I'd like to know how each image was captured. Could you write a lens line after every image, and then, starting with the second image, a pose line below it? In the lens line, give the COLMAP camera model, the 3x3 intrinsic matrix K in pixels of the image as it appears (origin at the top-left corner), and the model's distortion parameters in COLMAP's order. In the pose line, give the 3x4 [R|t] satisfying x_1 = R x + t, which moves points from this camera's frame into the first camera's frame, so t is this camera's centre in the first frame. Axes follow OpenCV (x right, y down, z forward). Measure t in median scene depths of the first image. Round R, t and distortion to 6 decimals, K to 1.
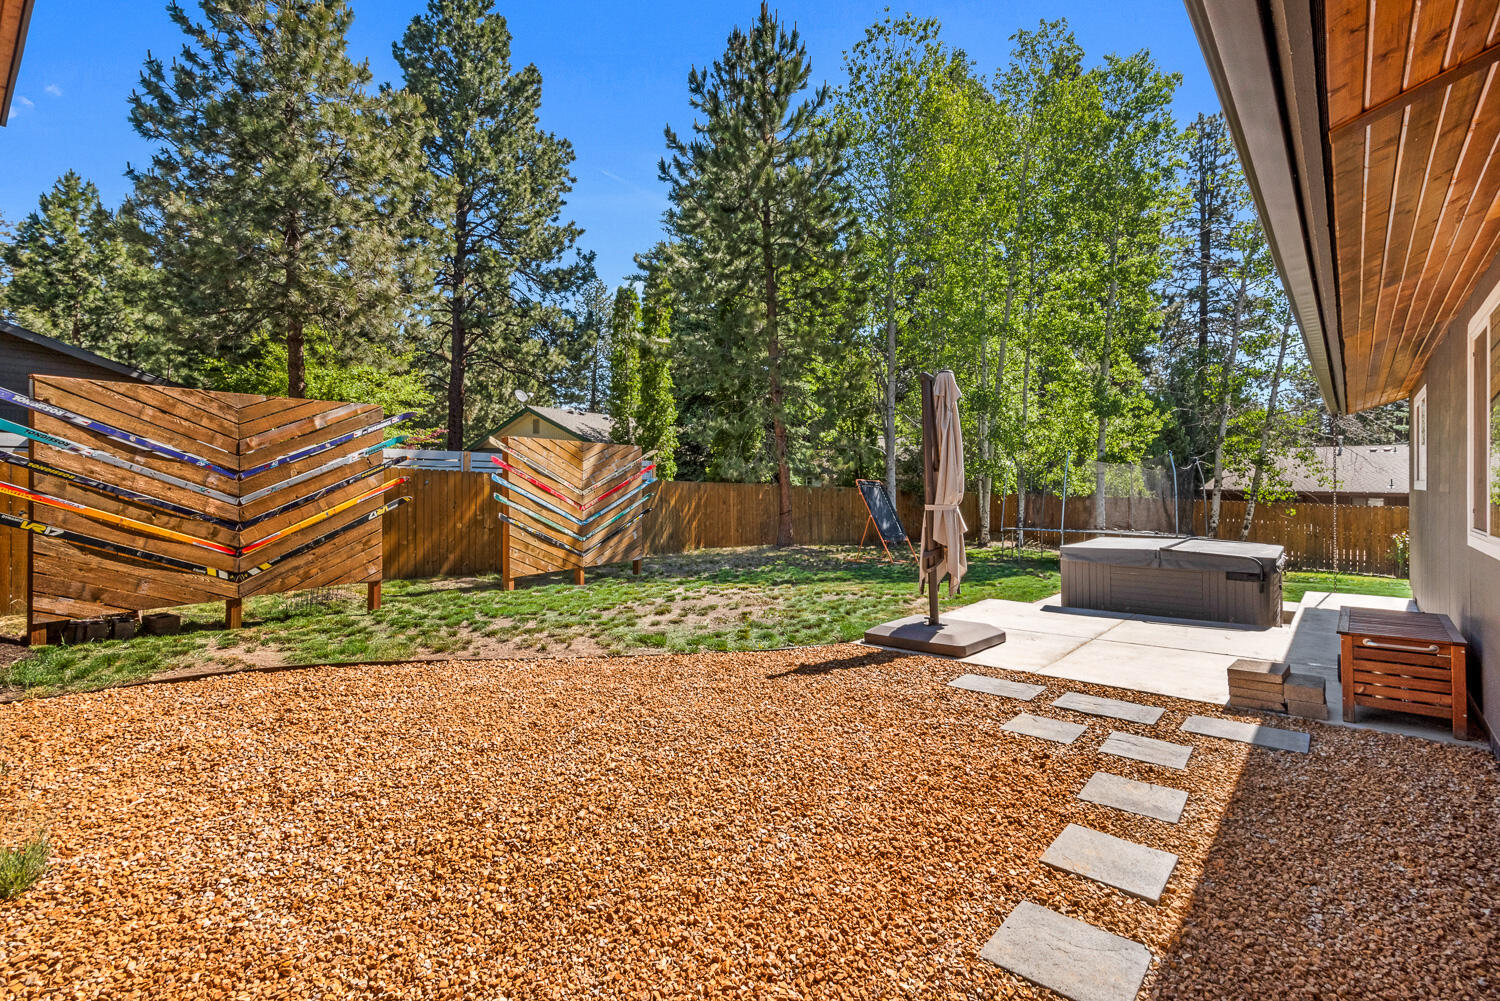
lens RADIAL K [[698.7, 0, 746.4], [0, 698.7, 499.5], [0, 0, 1]] dist [-0.002345, -0.000794]
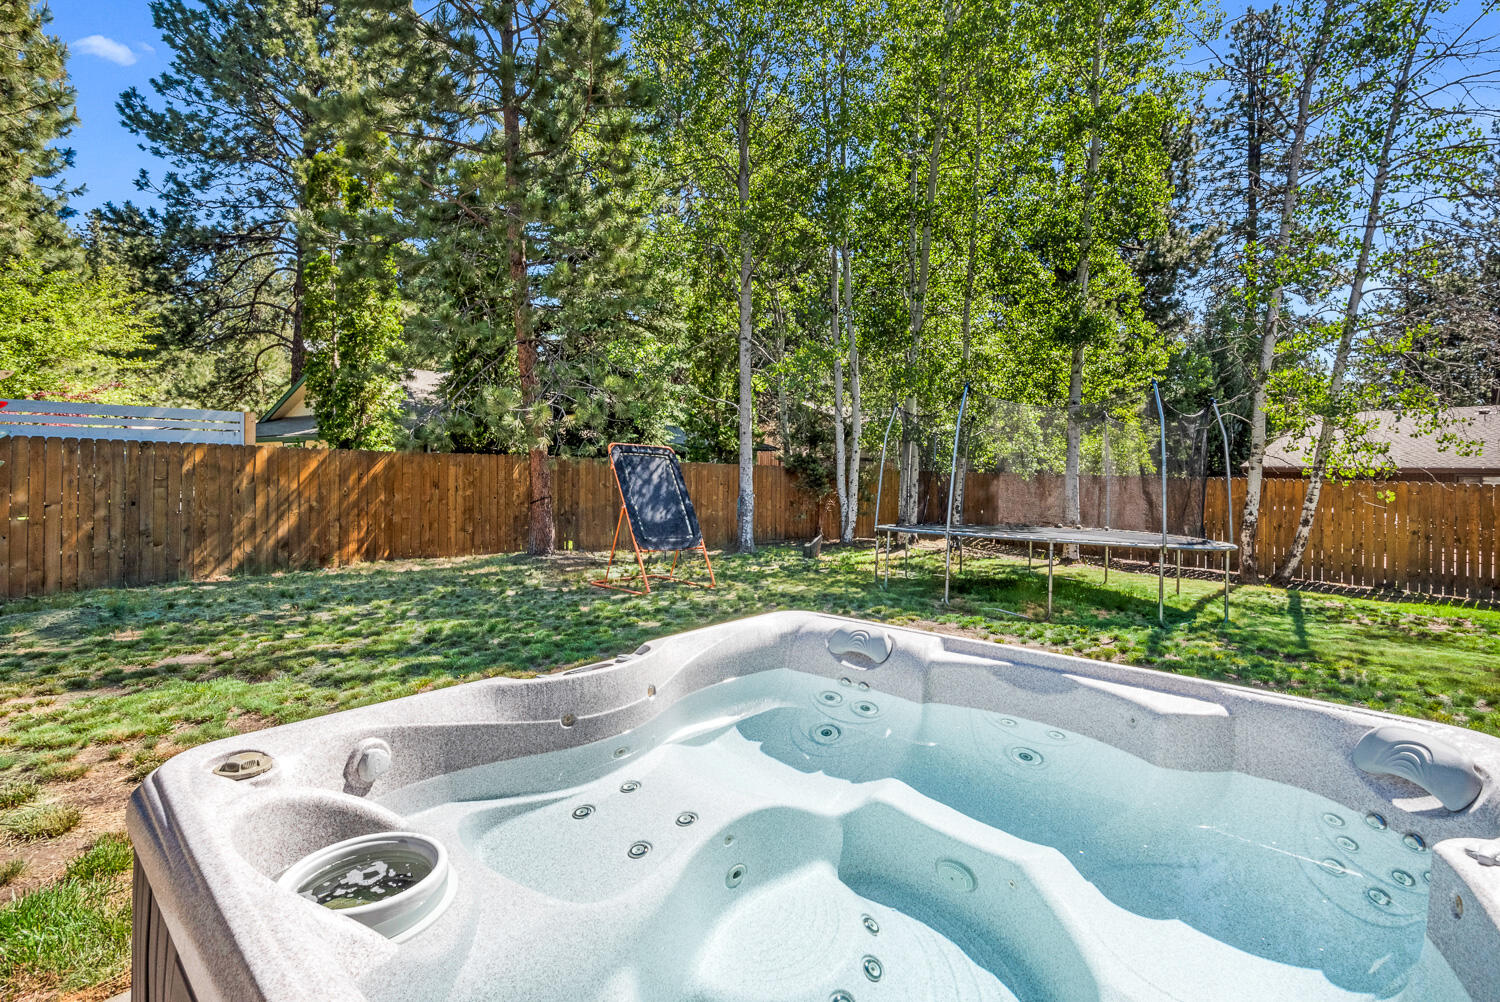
lens RADIAL K [[698.7, 0, 754.4], [0, 698.7, 495.5], [0, 0, 1]] dist [-0.002345, -0.000794]
pose [[0.999060, -0.002986, -0.043239, 0.244100], [0.003758, 0.999835, 0.017784, 0.003322], [0.043179, -0.017930, 0.998906, 0.344824]]
